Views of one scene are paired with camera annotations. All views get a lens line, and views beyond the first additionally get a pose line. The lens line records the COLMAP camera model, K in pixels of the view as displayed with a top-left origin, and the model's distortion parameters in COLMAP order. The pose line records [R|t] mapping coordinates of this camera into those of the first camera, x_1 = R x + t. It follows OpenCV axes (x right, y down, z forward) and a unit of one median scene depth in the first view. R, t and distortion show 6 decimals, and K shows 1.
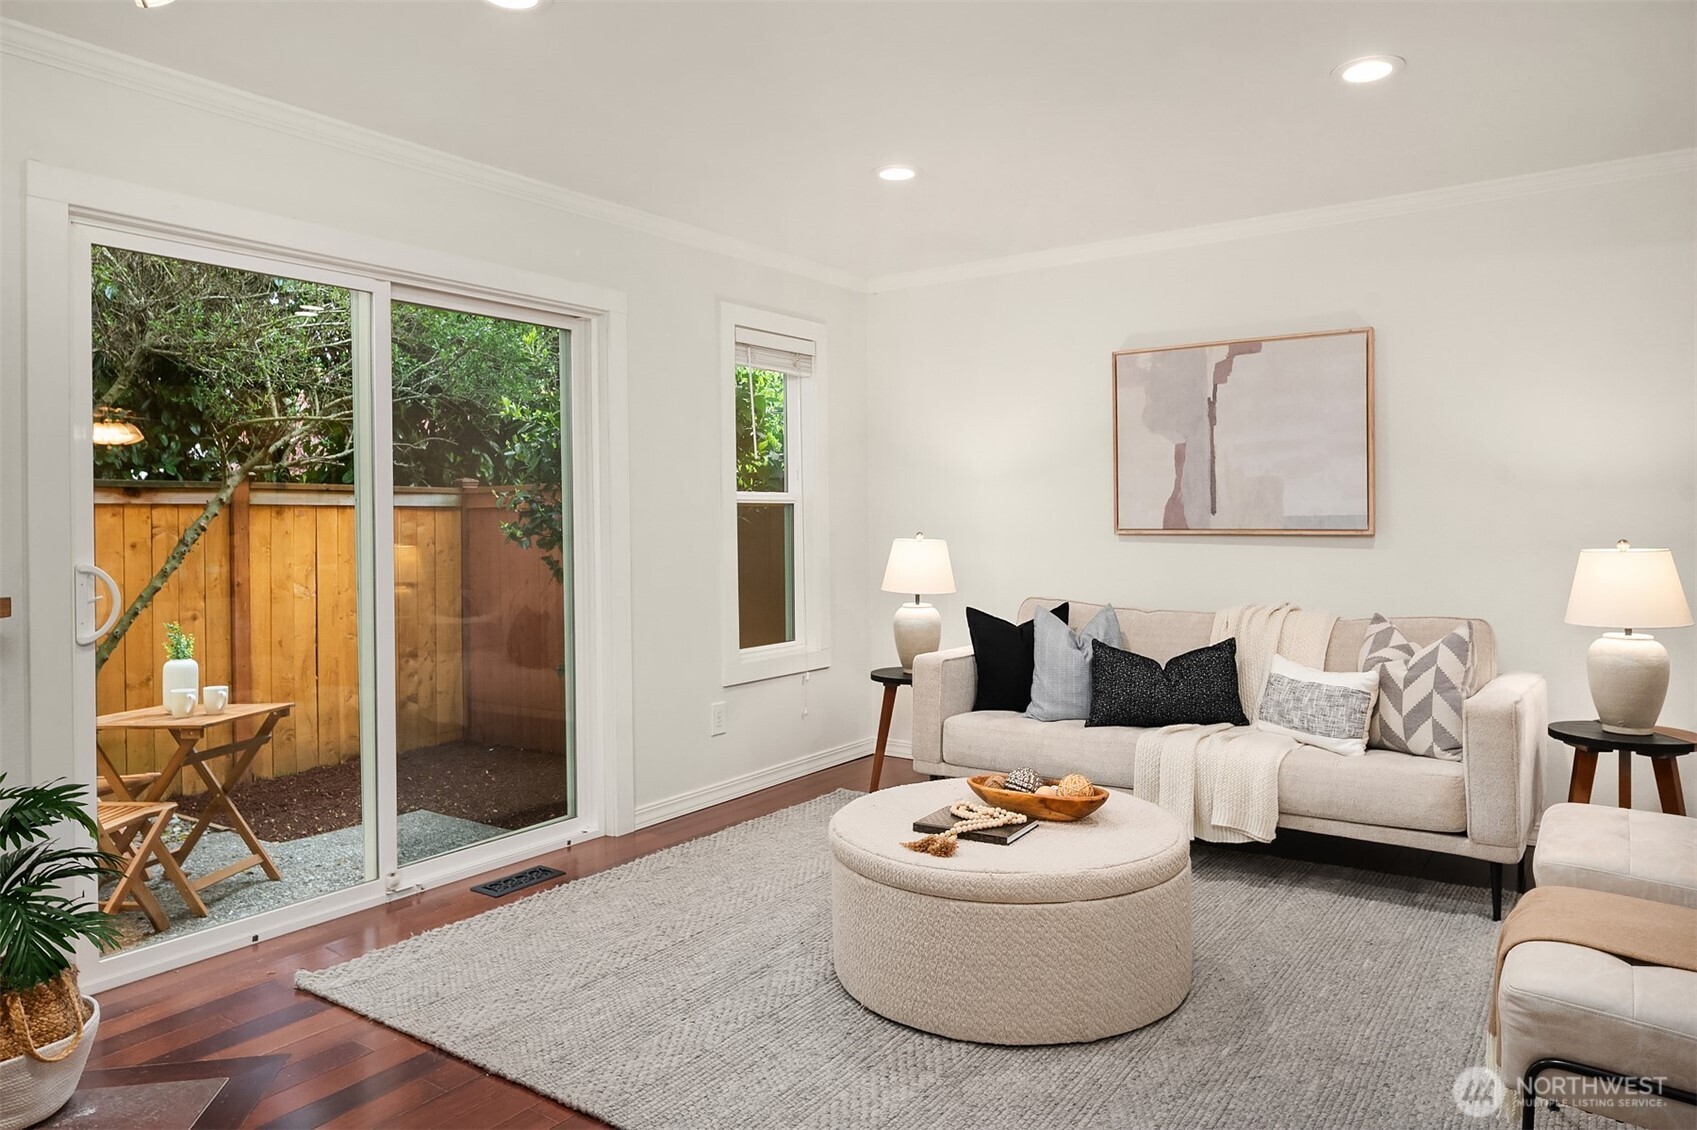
lens RADIAL K [[1093.3, 0, 852.4], [0, 1093.3, 524.1], [0, 0, 1]] dist [-0.007065, -0.002191]
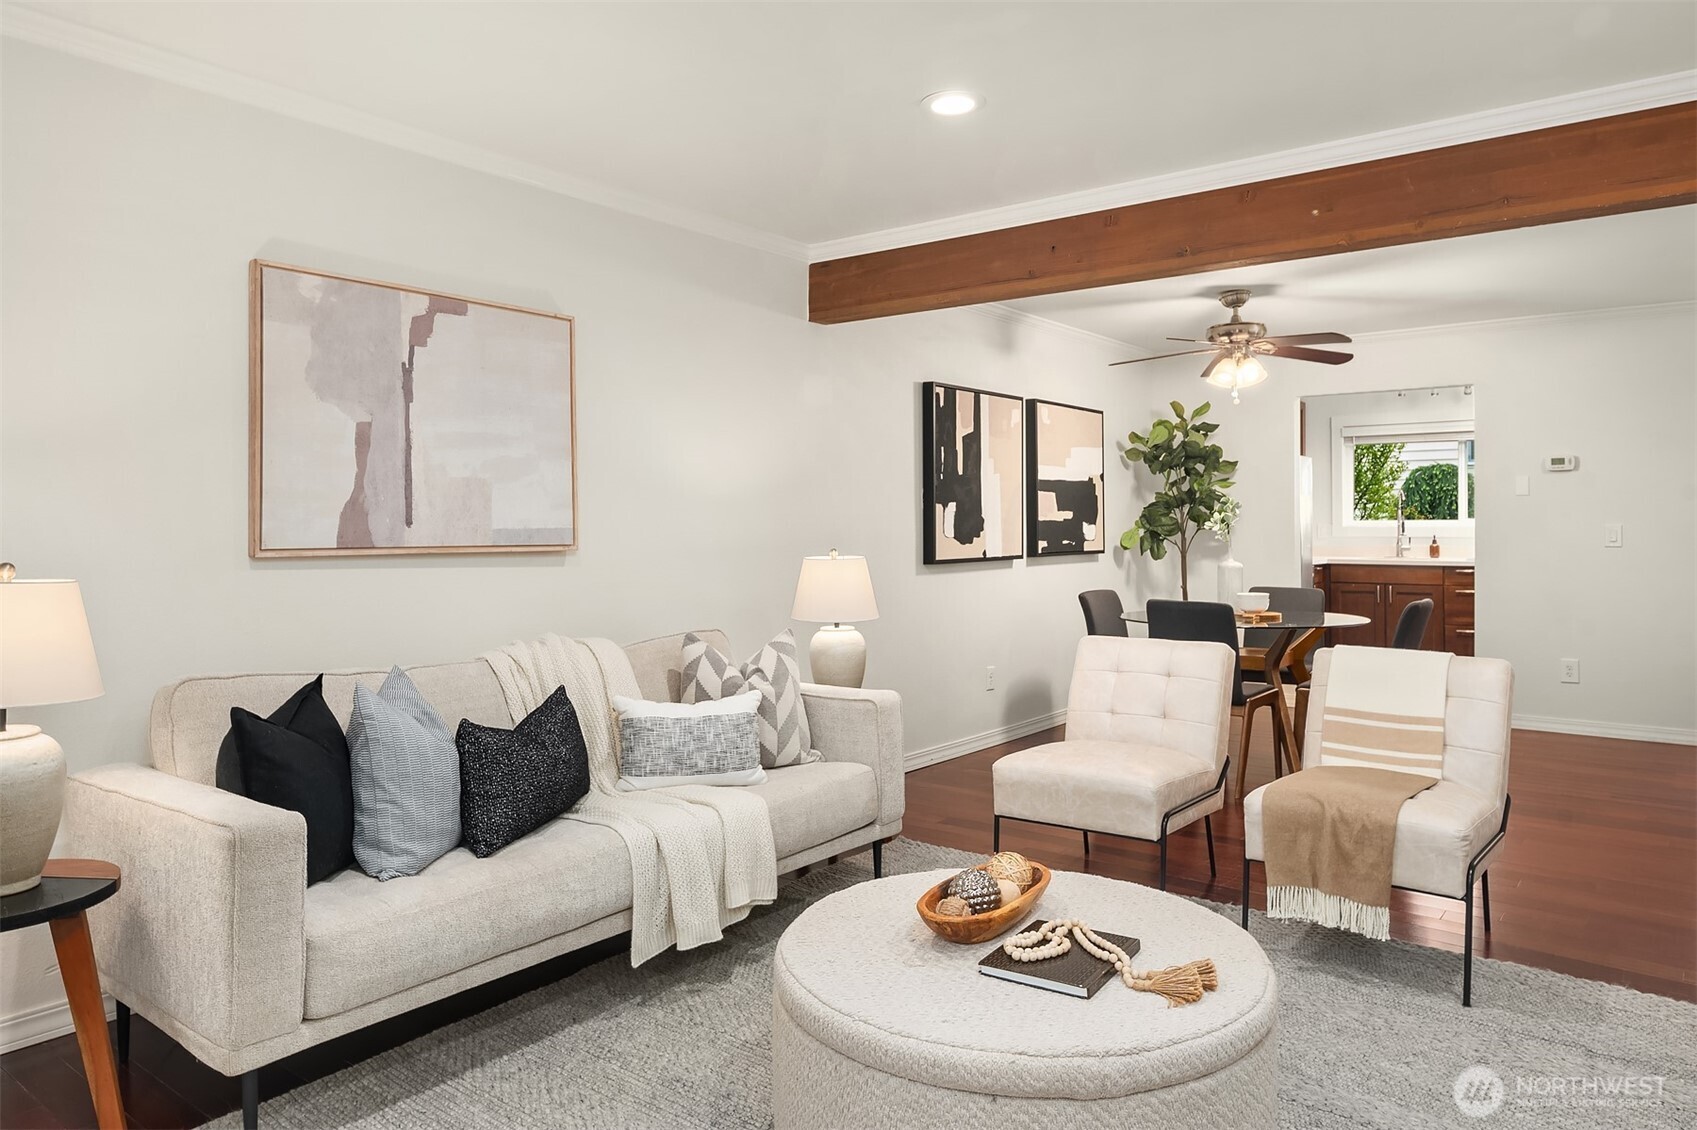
lens RADIAL K [[1093.3, 0, 852.4], [0, 1093.3, 524.1], [0, 0, 1]] dist [-0.007065, -0.002191]
pose [[0.046670, 0.008928, 0.998870, -0.310196], [0.007666, 0.999927, -0.009296, -0.001195], [-0.998881, 0.008091, 0.046599, 0.564205]]
